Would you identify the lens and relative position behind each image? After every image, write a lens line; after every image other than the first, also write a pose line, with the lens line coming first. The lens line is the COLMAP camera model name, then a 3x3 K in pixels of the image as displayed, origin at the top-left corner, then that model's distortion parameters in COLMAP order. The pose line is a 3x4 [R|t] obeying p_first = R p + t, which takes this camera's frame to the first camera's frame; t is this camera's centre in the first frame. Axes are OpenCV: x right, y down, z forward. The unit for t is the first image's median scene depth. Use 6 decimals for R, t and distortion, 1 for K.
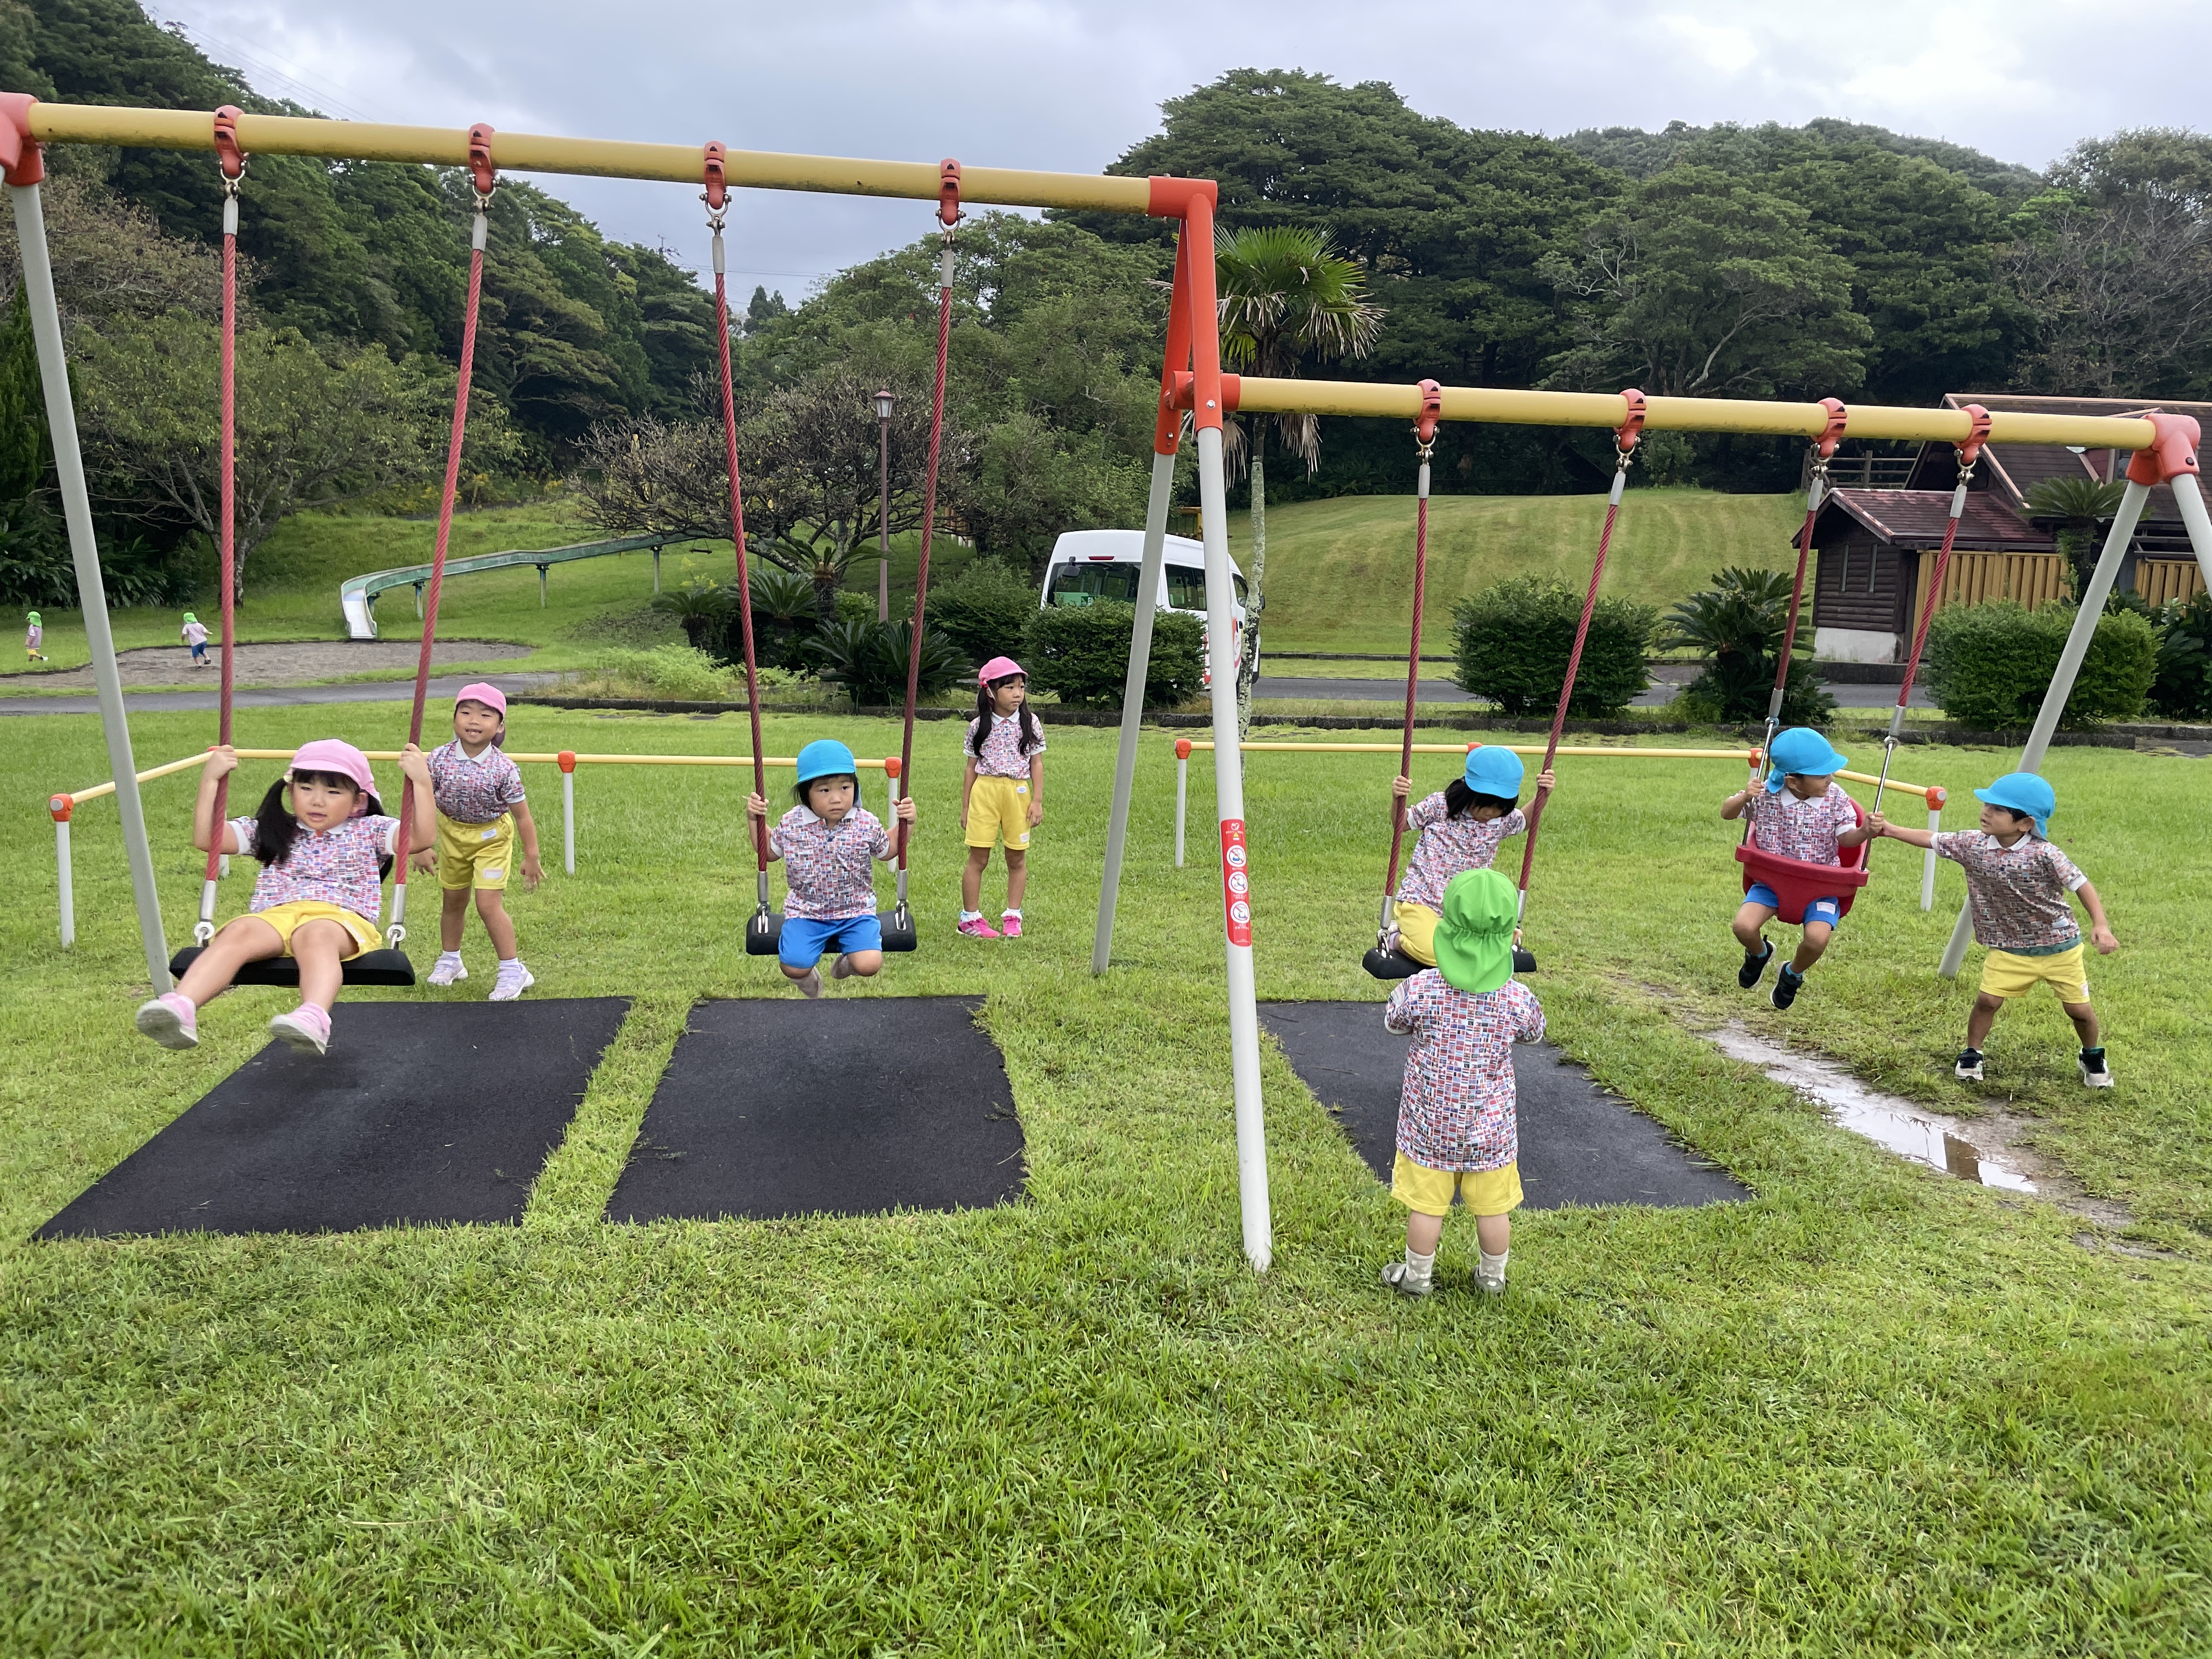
lens RADIAL K [[1712.1, 0, 1106.0], [0, 1712.1, 829.5], [0, 0, 1]] dist [-0.010161, -0.007120]
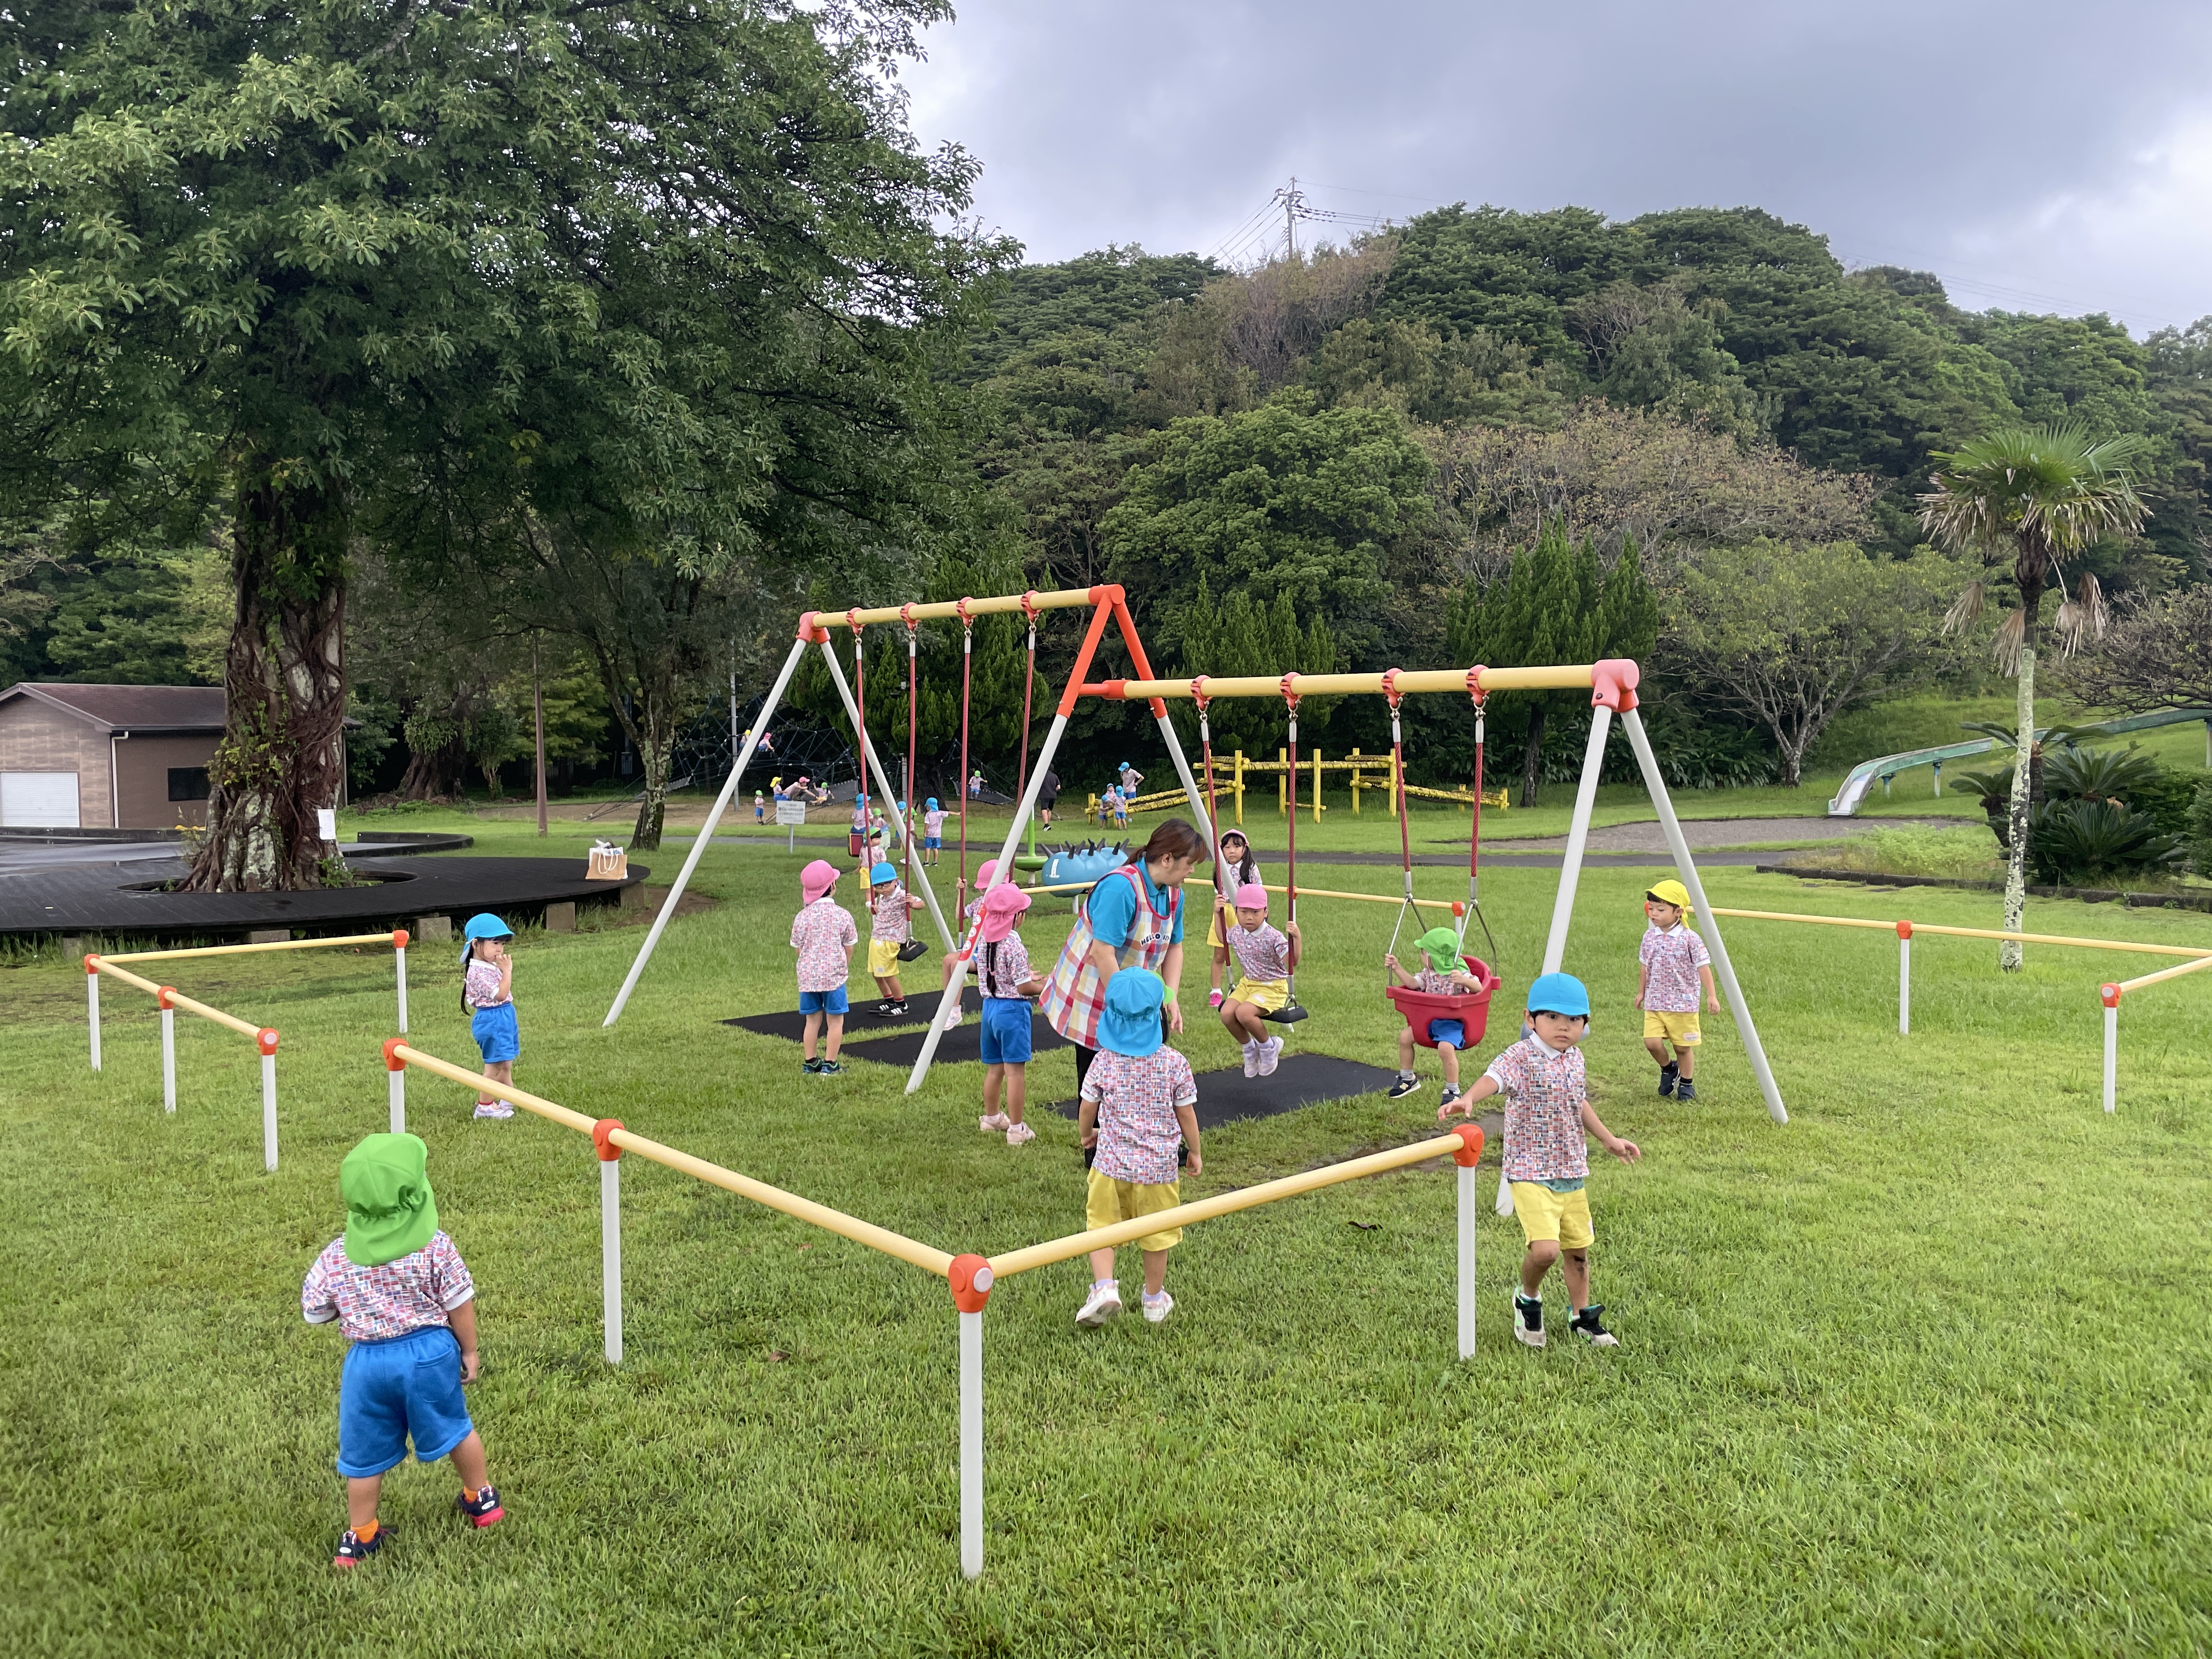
lens RADIAL K [[1712.1, 0, 1106.0], [0, 1712.1, 829.5], [0, 0, 1]] dist [-0.010161, -0.007120]
pose [[0.555616, 0.011373, -0.831361, 0.200282], [-0.096496, 0.994032, -0.050891, 0.000535], [0.825820, 0.108499, 0.553397, -0.010537]]
